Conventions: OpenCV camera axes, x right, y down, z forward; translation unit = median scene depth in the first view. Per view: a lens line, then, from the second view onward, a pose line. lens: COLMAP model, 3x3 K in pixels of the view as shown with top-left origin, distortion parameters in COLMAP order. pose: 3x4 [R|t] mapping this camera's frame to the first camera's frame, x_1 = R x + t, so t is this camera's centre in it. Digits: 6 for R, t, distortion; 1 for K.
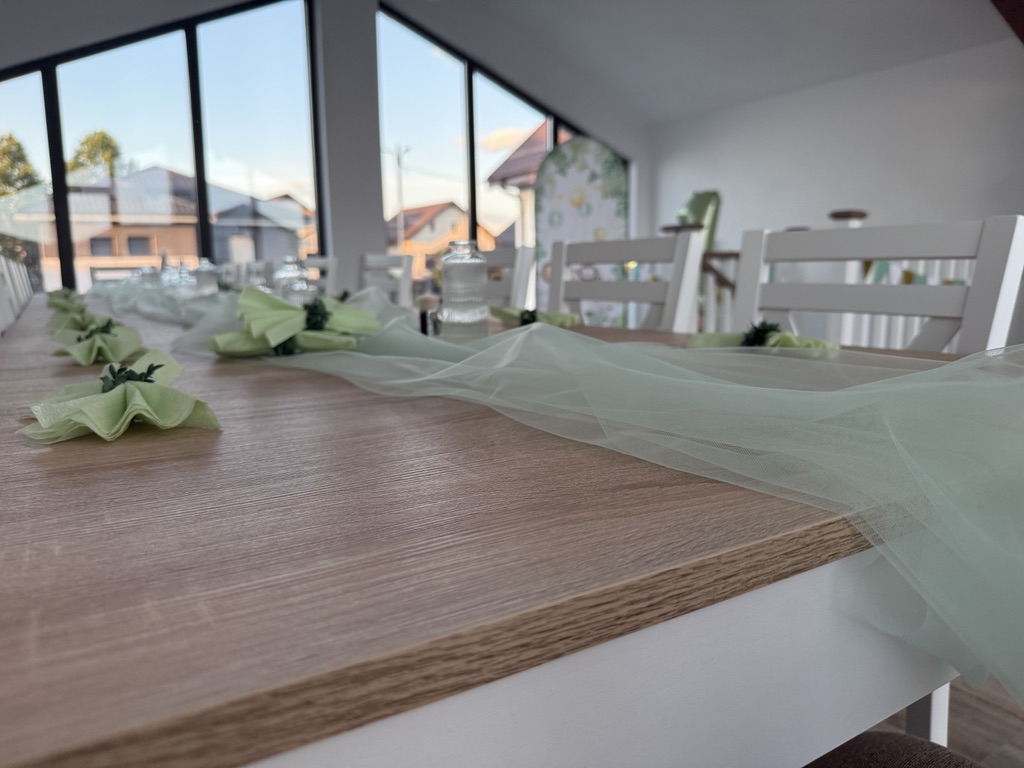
lens RADIAL K [[753.1, 0, 519.6], [0, 753.1, 382.3], [0, 0, 1]] dist [-0.000388, -0.003844]
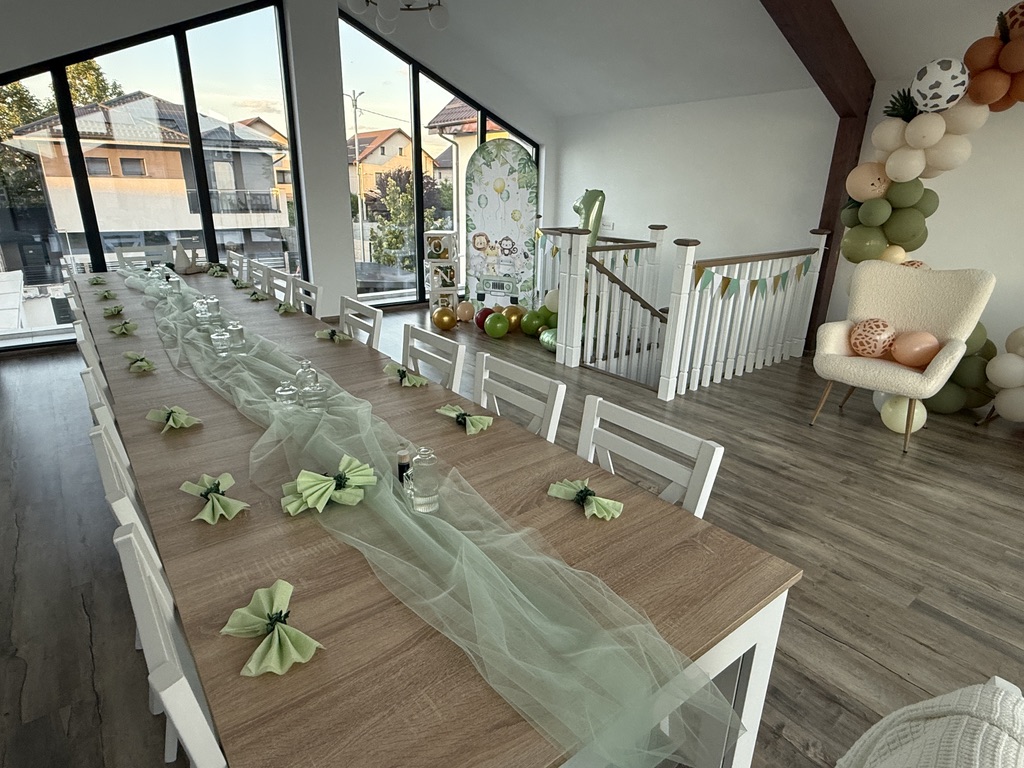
lens RADIAL K [[578.2, 0, 512.0], [0, 578.2, 384.0], [0, 0, 1]] dist [-0.002649, 0.000085]
pose [[0.995165, 0.002301, 0.098191, 0.000319], [-0.021766, 0.980035, 0.197632, -0.097842], [-0.095776, -0.198813, 0.975346, -0.048752]]
